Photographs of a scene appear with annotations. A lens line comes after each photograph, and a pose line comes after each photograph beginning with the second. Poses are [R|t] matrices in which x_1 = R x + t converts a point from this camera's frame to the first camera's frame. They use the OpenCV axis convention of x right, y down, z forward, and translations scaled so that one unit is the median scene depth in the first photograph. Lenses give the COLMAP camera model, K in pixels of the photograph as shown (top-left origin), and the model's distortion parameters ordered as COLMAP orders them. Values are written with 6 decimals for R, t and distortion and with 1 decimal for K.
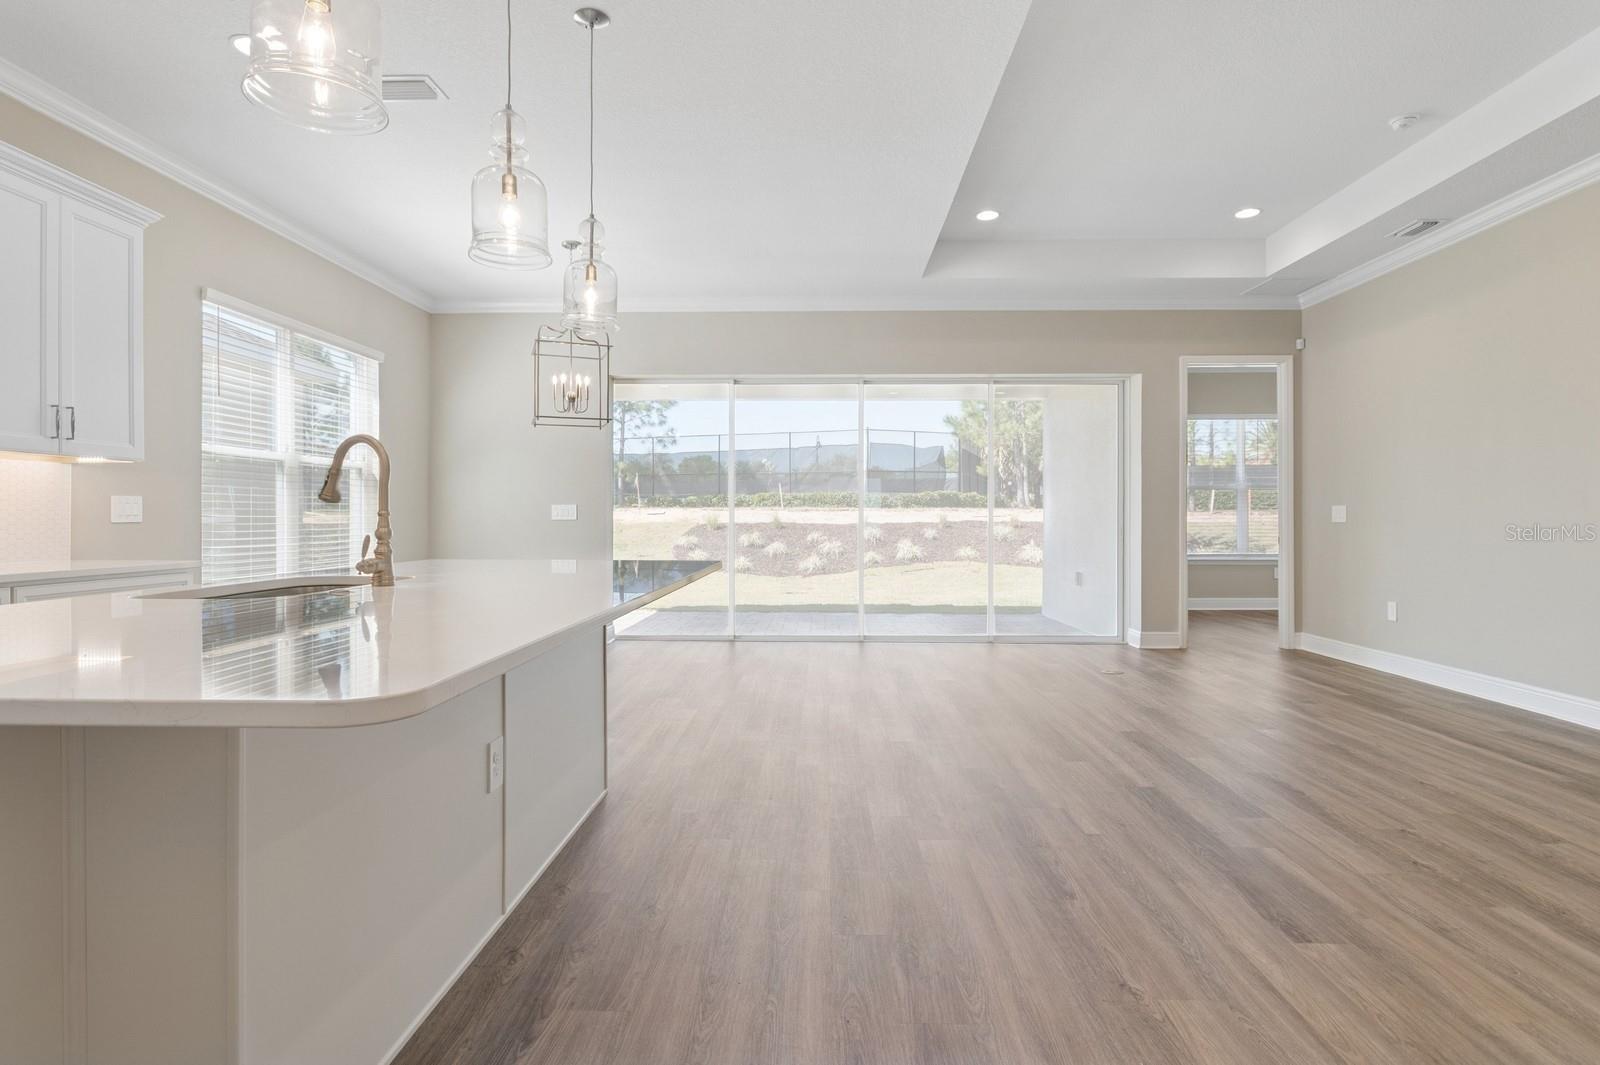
lens RADIAL K [[814.6, 0, 801.0], [0, 814.6, 520.0], [0, 0, 1]] dist [-0.001491, -0.001254]
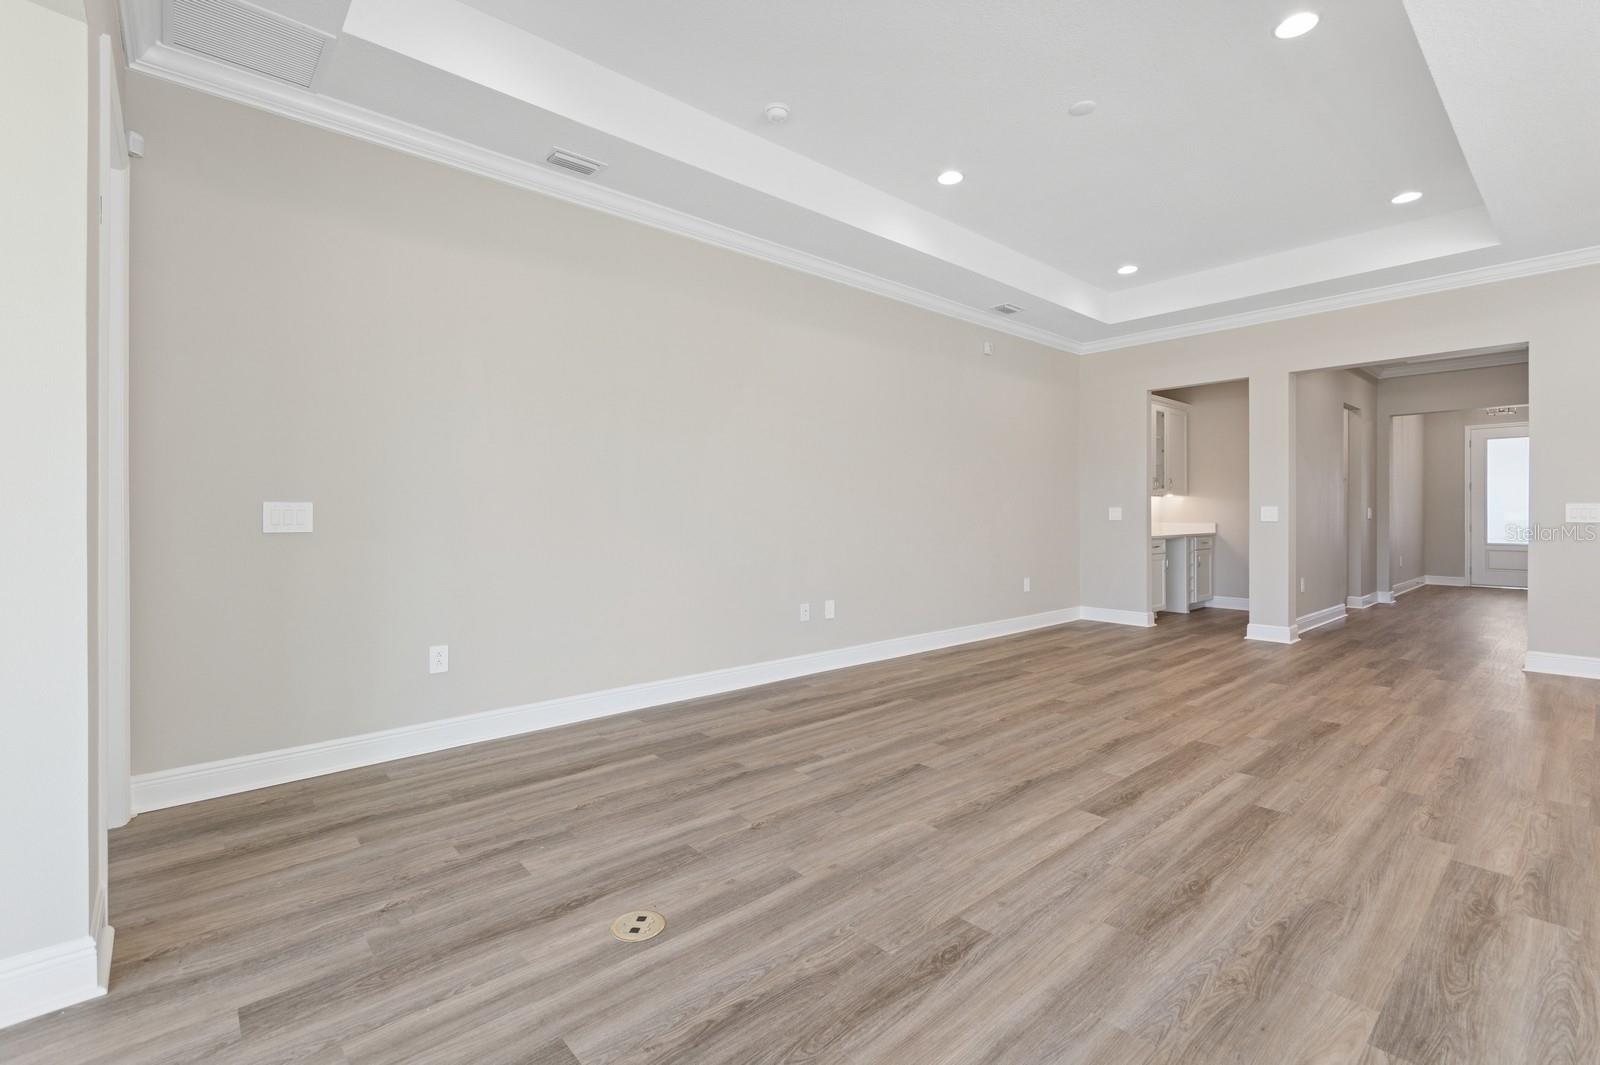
lens RADIAL K [[709.3, 0, 803.4], [0, 709.3, 511.4], [0, 0, 1]] dist [0.003742, 0.000333]
pose [[-0.685209, 0.002635, 0.728342, 0.072696], [0.002184, 0.999996, -0.001563, -0.009642], [-0.728343, 0.000519, -0.685212, 1.064730]]
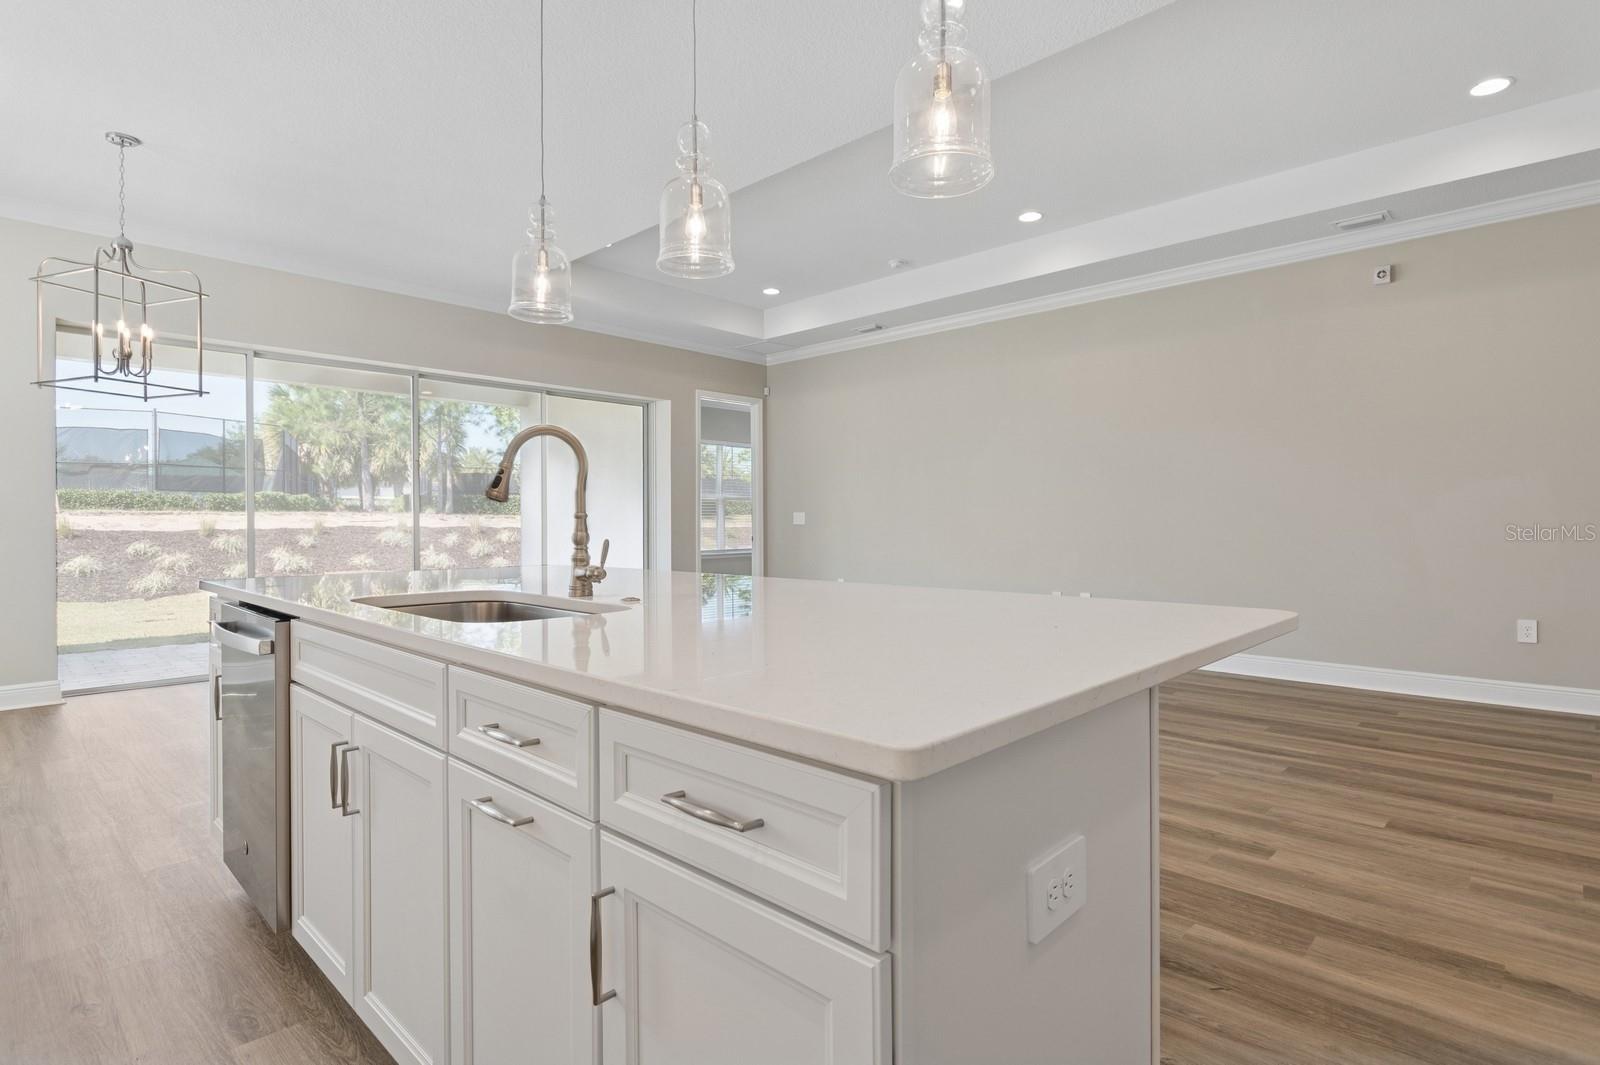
lens RADIAL K [[804.4, 0, 800.0], [0, 804.4, 532.5], [0, 0, 1]] dist [-0.001859, -0.000947]
pose [[0.670944, -0.011478, 0.741420, -0.353585], [0.004551, 0.999925, 0.011362, 0.000552], [-0.741494, -0.004249, 0.670946, 0.077577]]
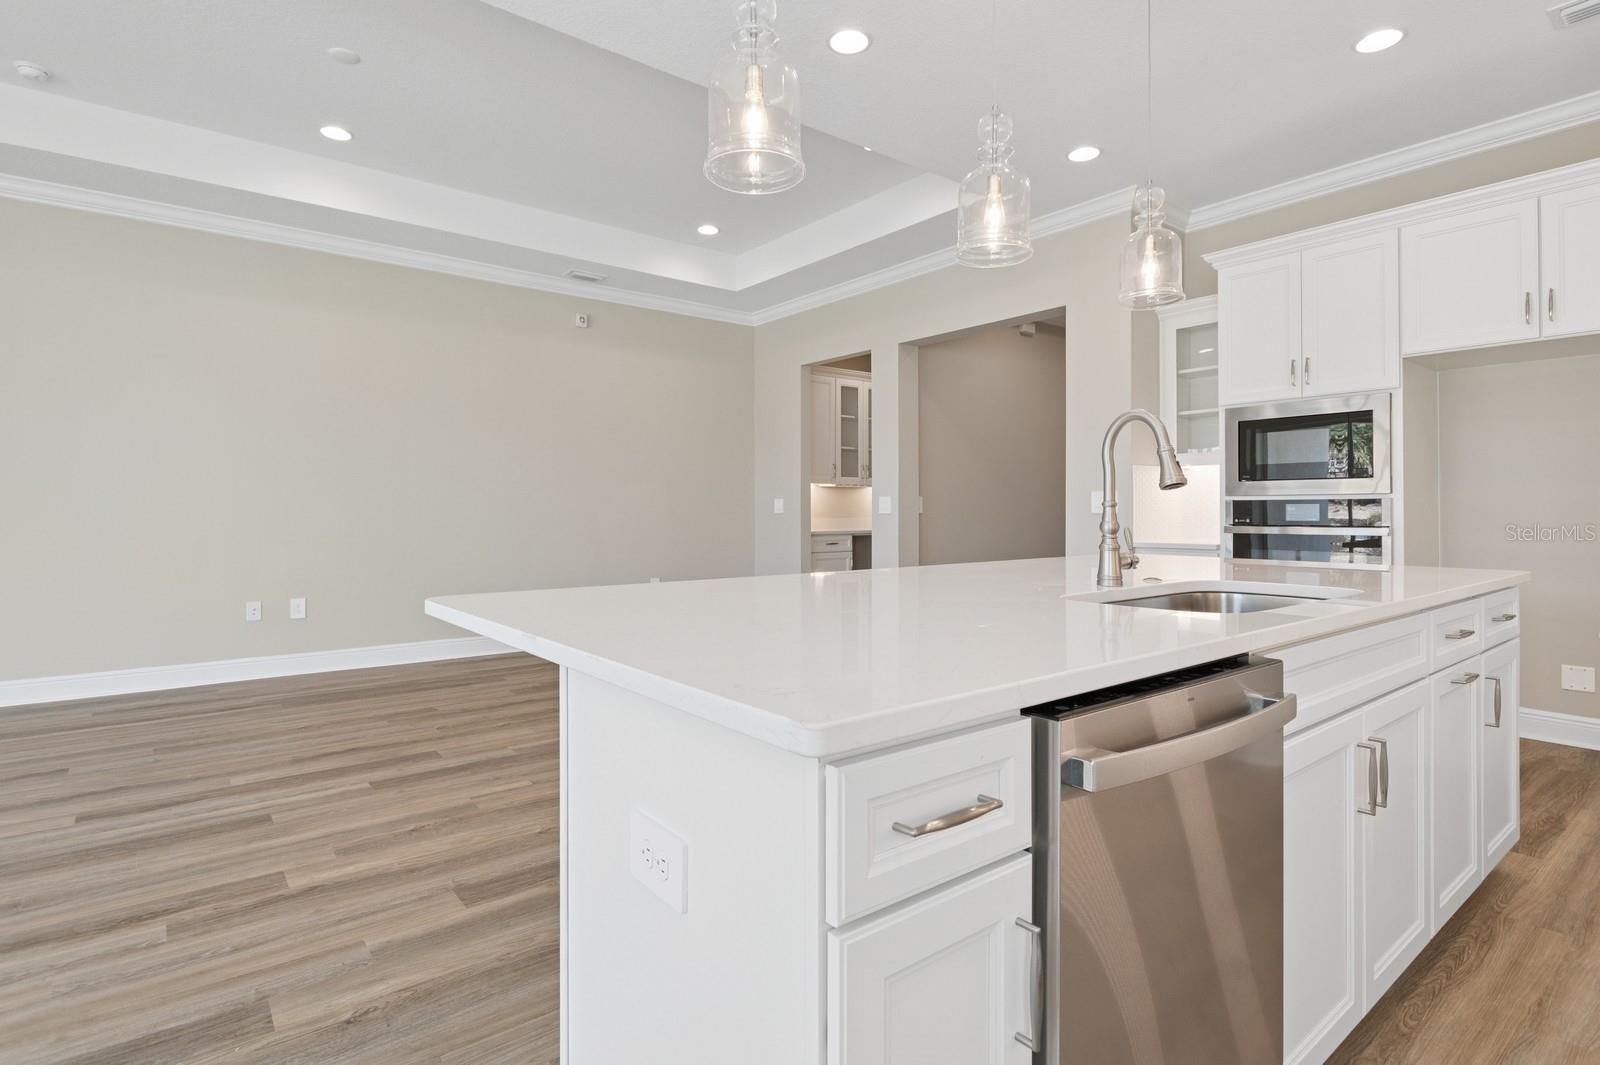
lens RADIAL K [[806.0, 0, 796.7], [0, 806.0, 512.0], [0, 0, 1]] dist [-0.002005, -0.000536]
pose [[-0.643321, -0.000142, 0.765596, -0.333117], [0.001719, 0.999997, 0.001630, -0.000060], [-0.765594, 0.002365, -0.643319, 0.632006]]
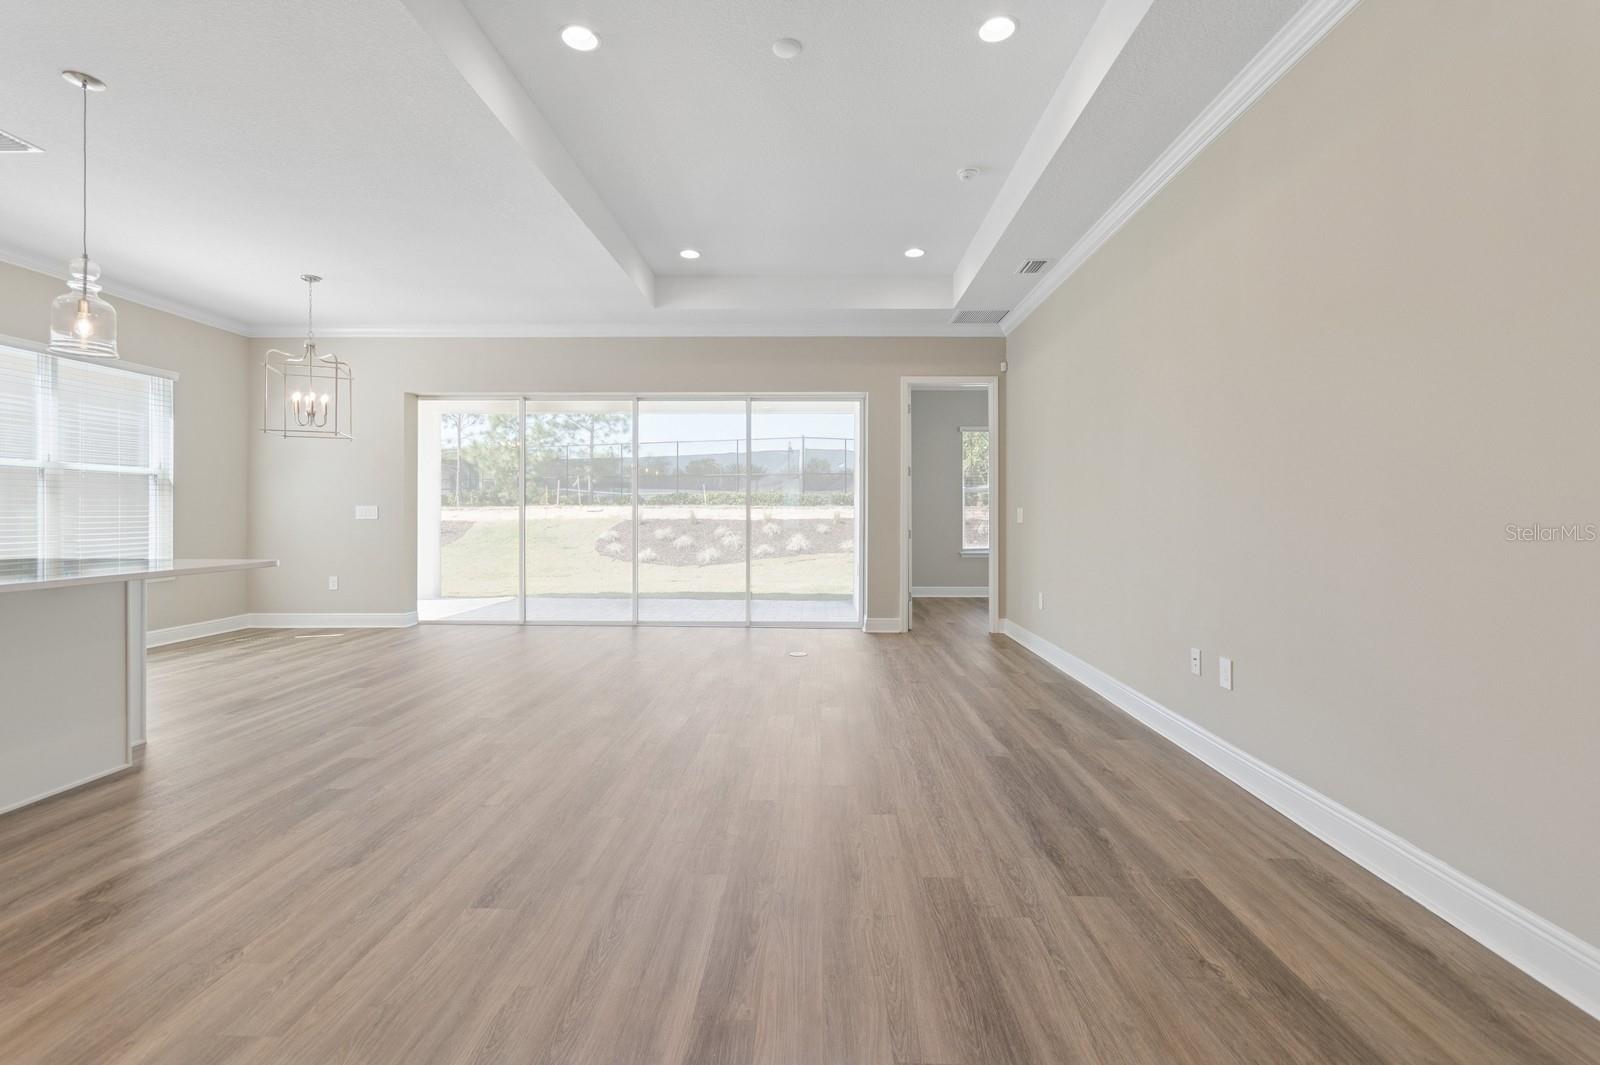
lens RADIAL K [[705.9, 0, 801.5], [0, 705.9, 517.0], [0, 0, 1]] dist [0.001632, -0.000102]
pose [[0.999983, 0.001002, 0.005698, 0.345046], [-0.001020, 0.999994, 0.003184, -0.007705], [-0.005695, -0.003190, 0.999979, 0.007611]]
